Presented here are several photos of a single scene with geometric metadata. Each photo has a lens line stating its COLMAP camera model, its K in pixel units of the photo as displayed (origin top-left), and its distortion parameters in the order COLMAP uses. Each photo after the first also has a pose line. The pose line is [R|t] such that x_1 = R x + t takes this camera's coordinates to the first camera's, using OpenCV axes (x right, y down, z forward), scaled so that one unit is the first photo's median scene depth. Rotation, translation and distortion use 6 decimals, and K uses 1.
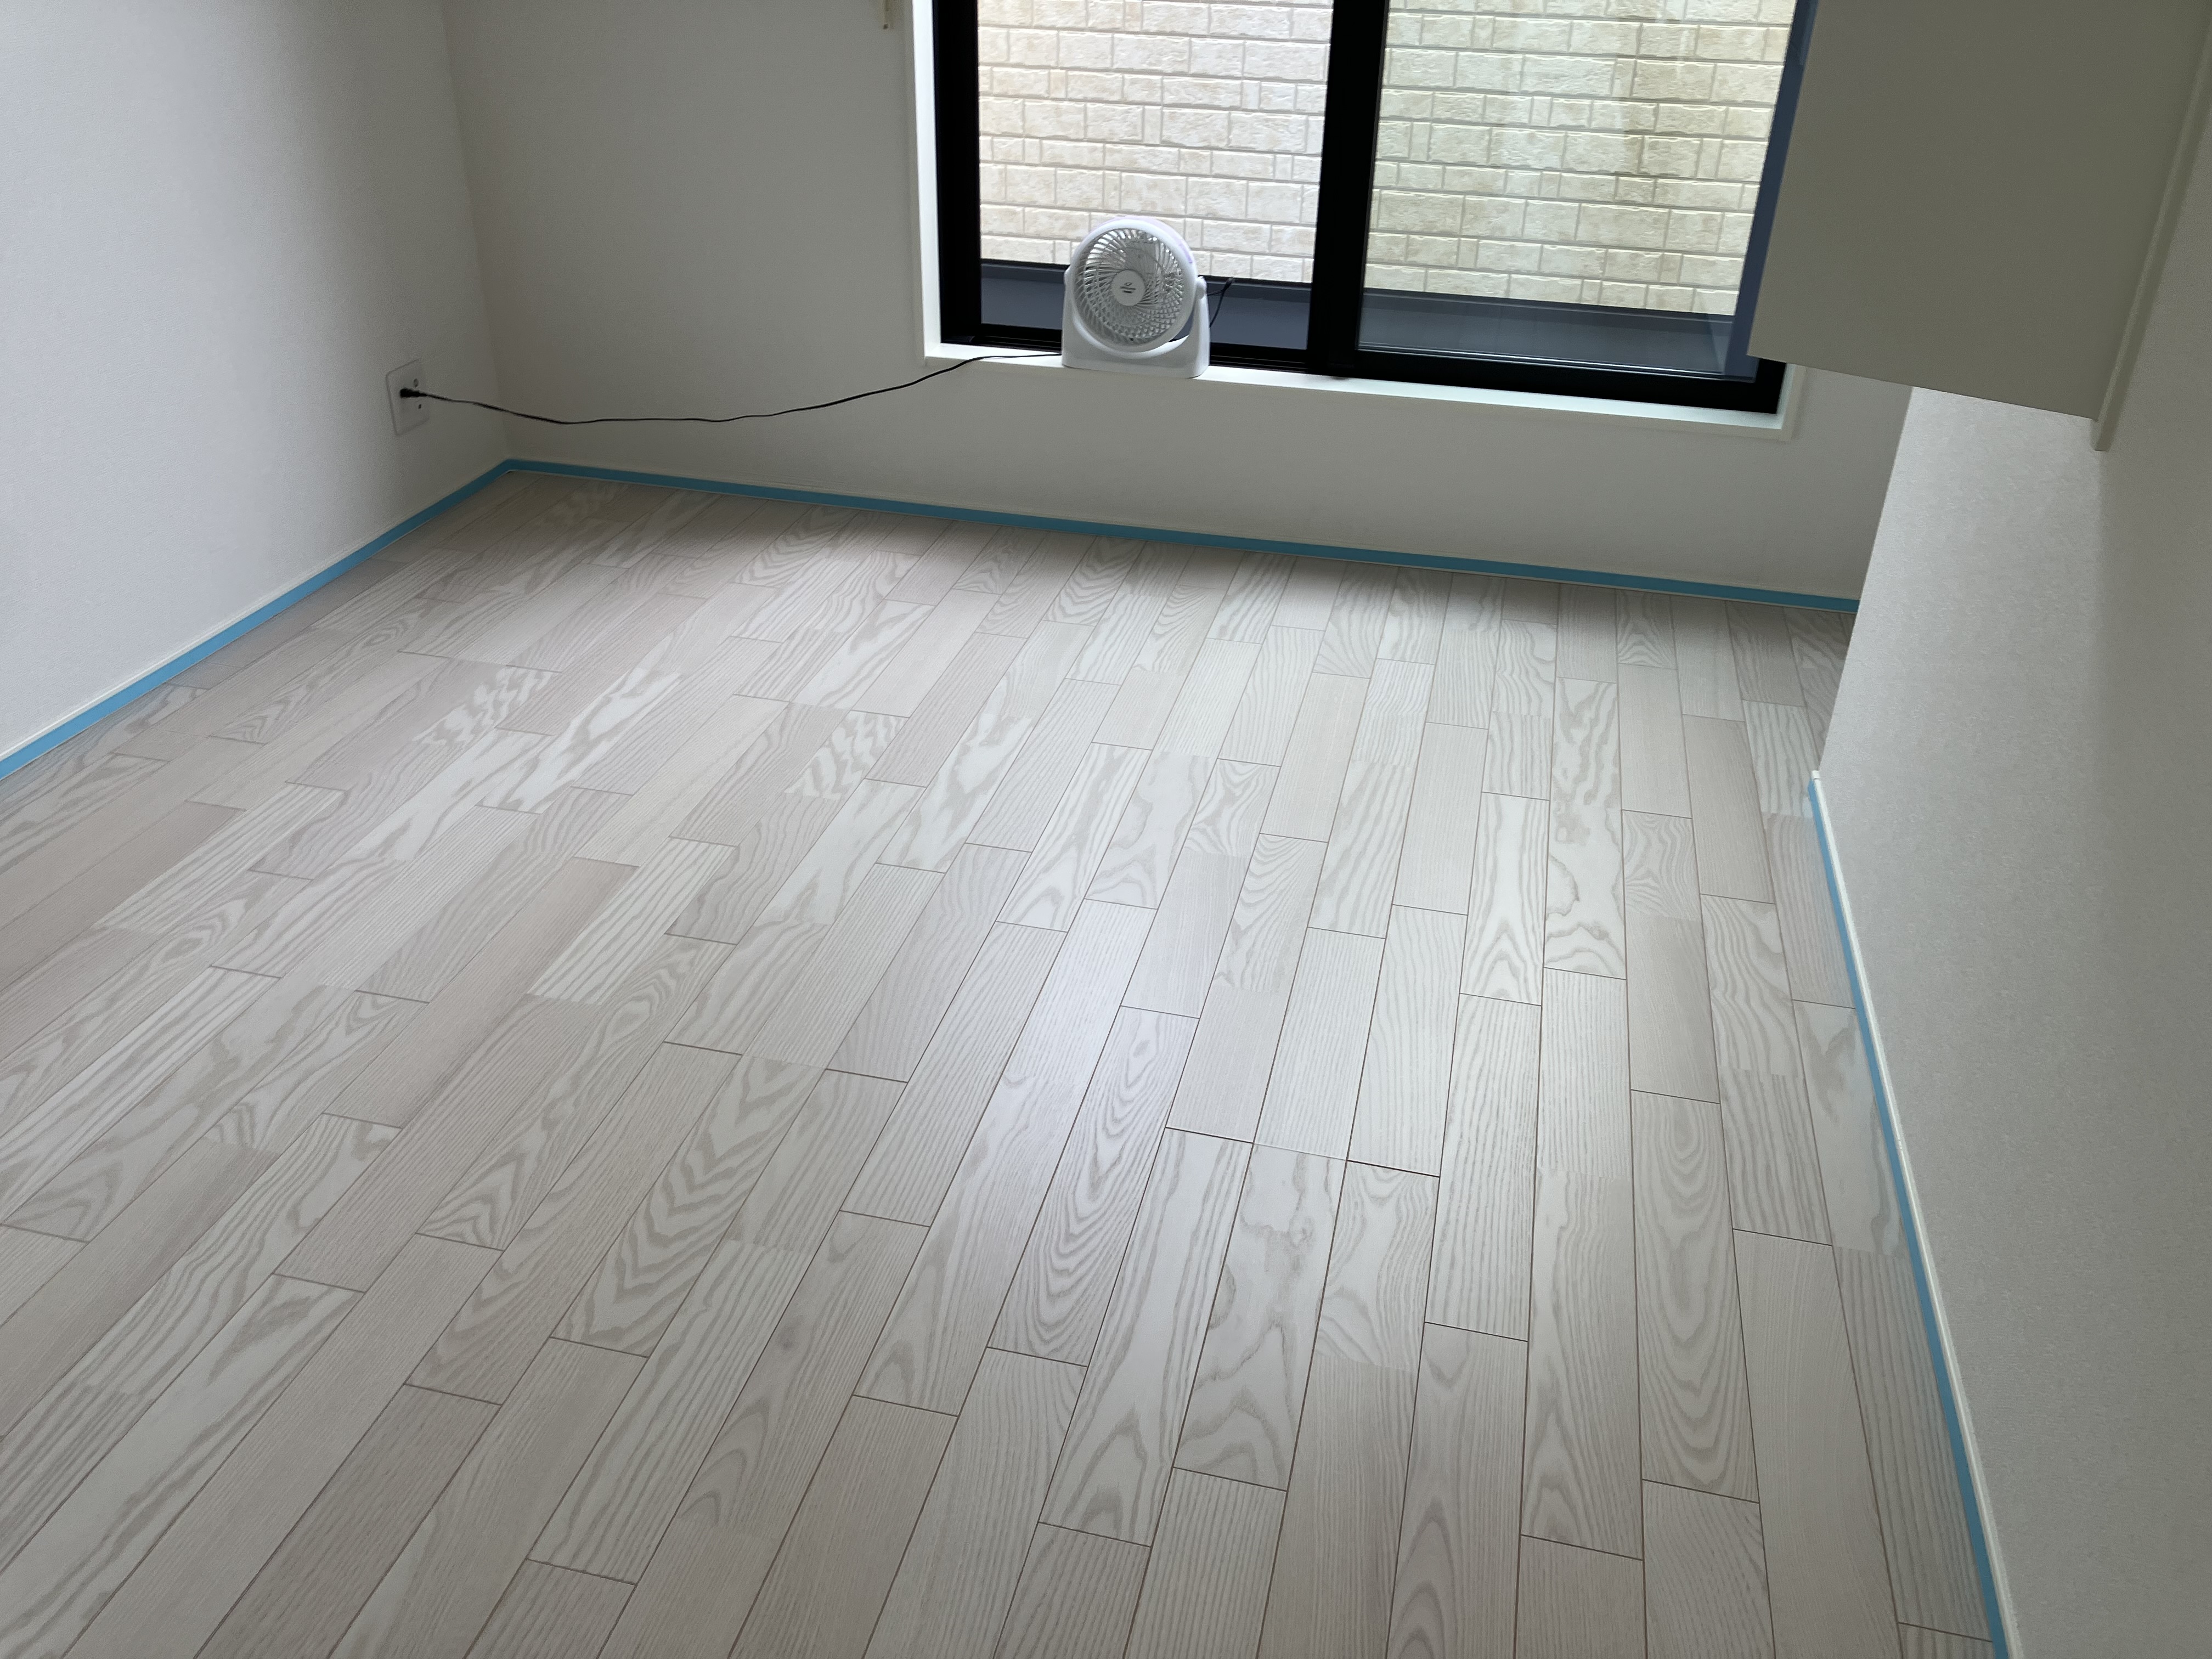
lens RADIAL K [[1797.2, 0, 1086.1], [0, 1797.2, 843.5], [0, 0, 1]] dist [0.069601, -0.159472]
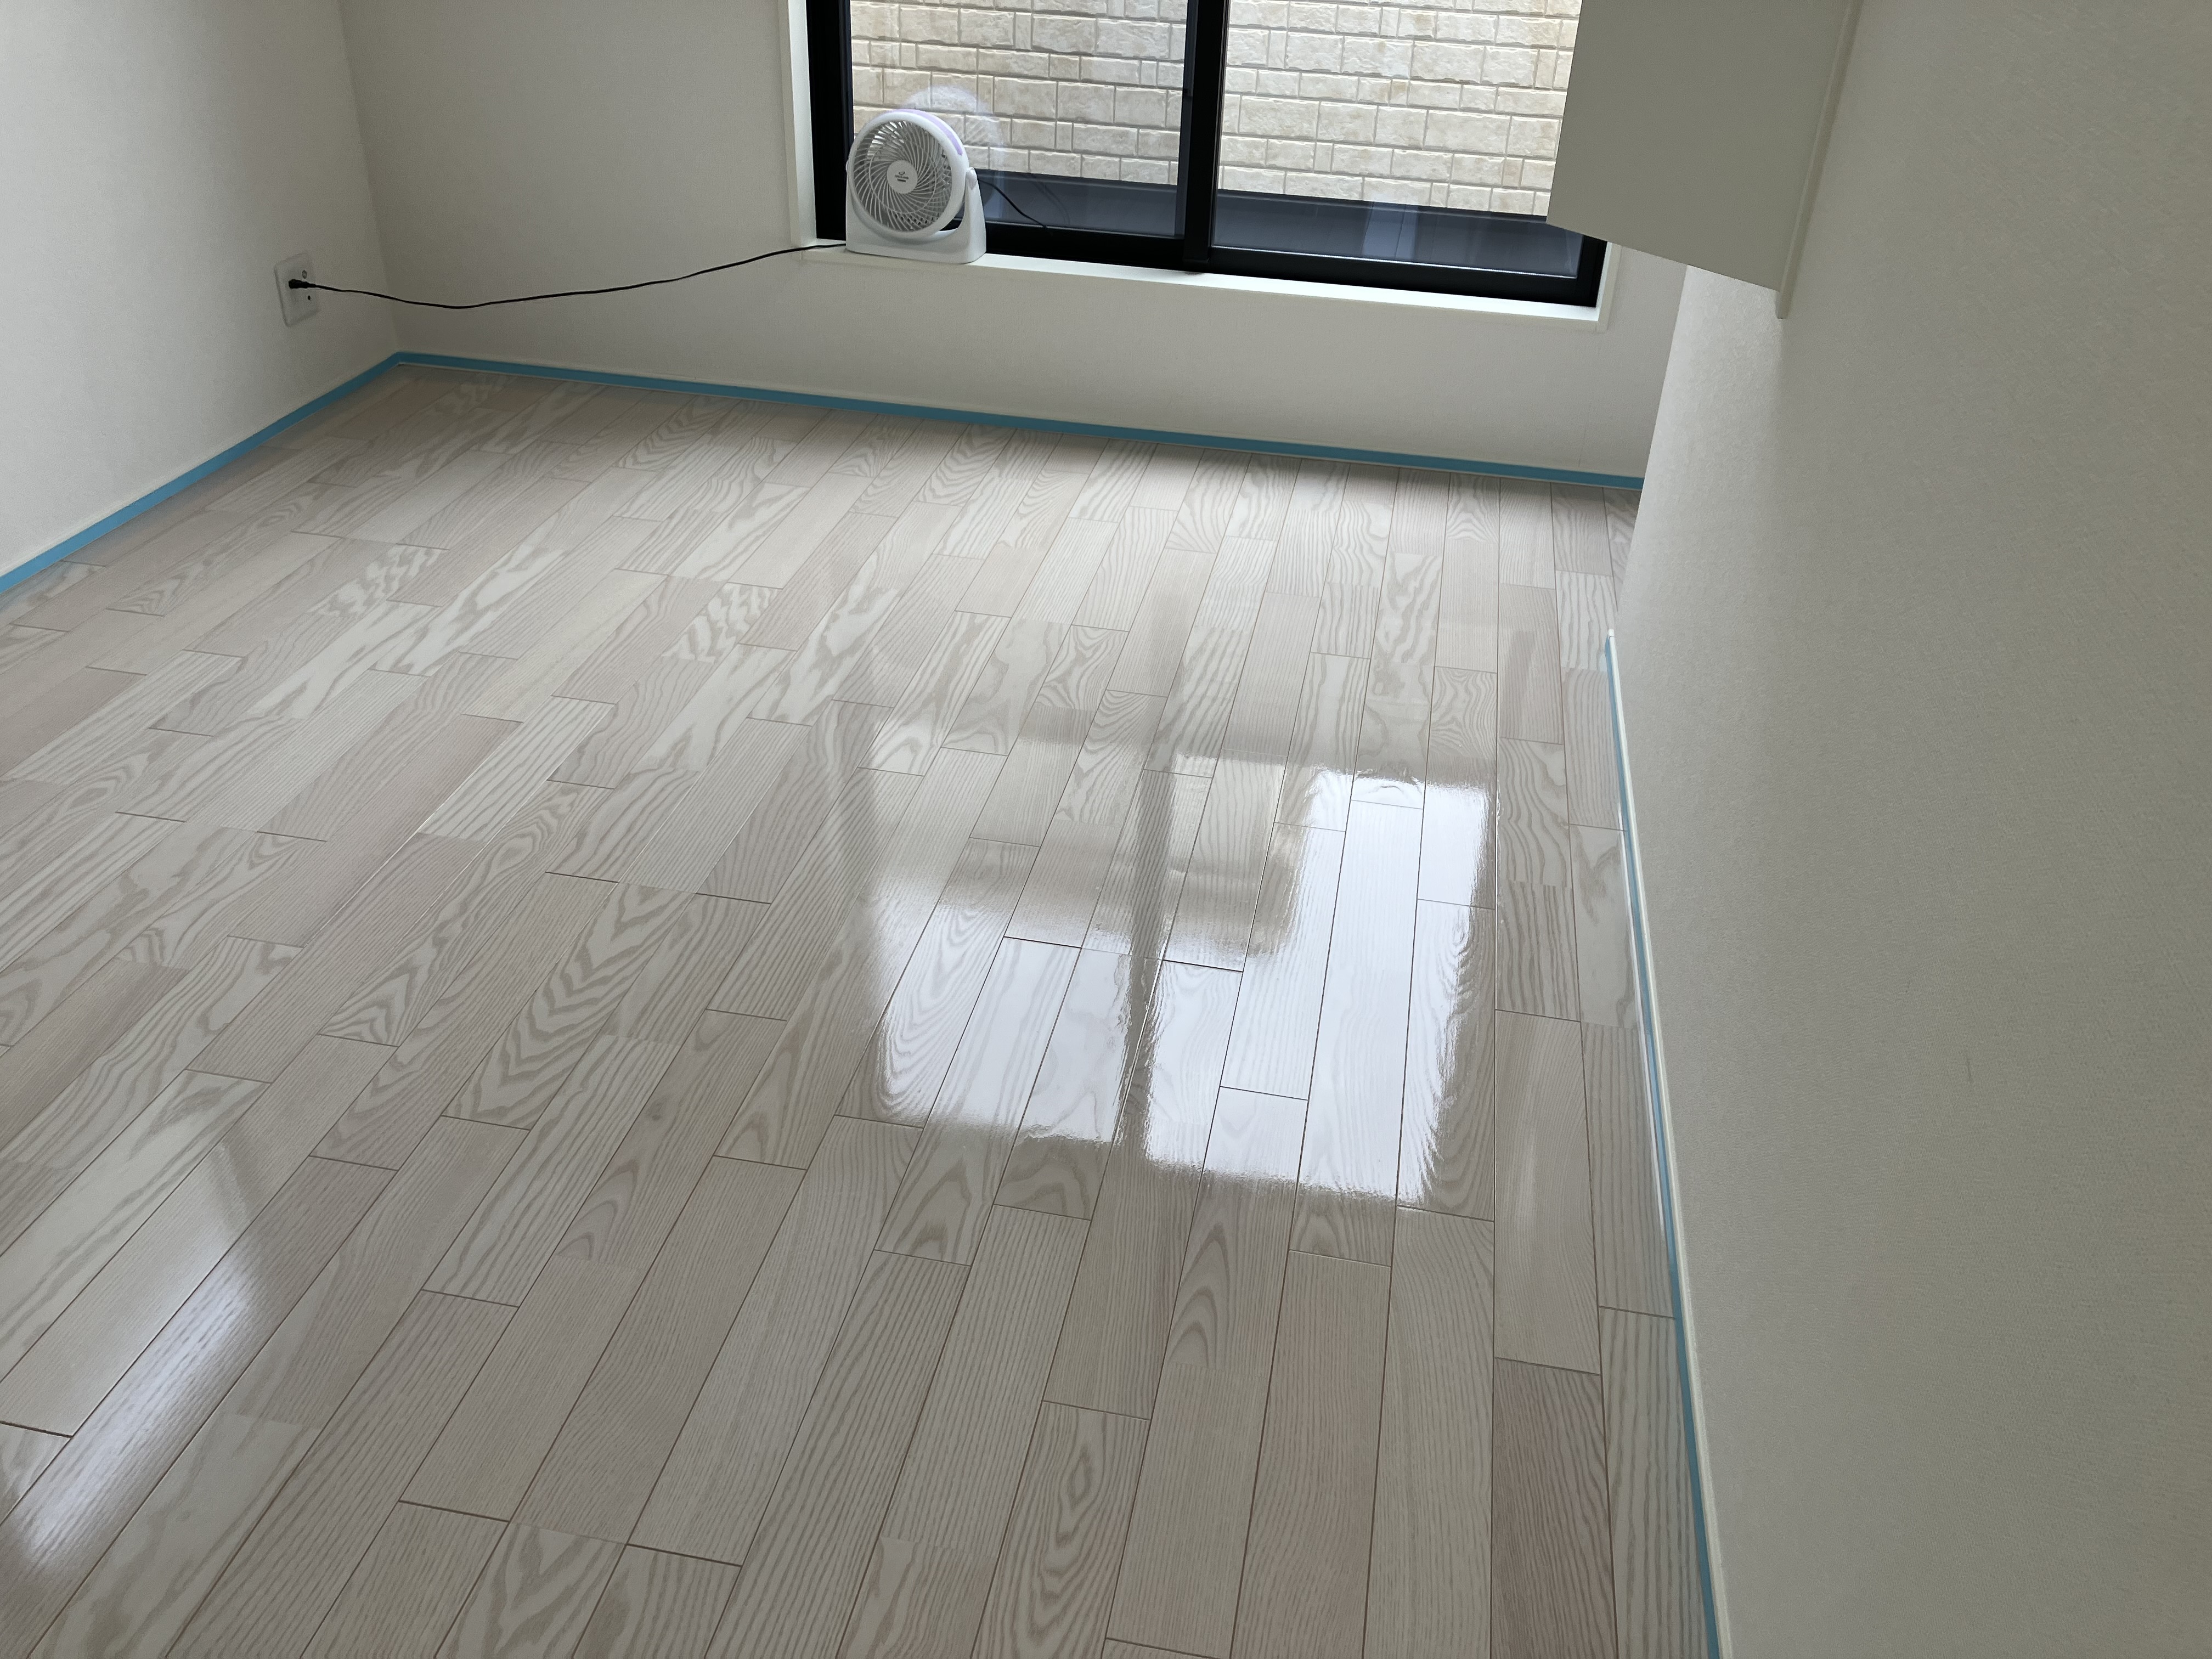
lens RADIAL K [[1826.0, 0, 1106.0], [0, 1826.0, 829.5], [0, 0, 1]] dist [0.011716, -0.012588]
pose [[0.998644, -0.011093, 0.050863, 0.039918], [0.009531, 0.999478, 0.030869, 0.044915], [-0.051179, -0.030342, 0.998228, -0.097917]]
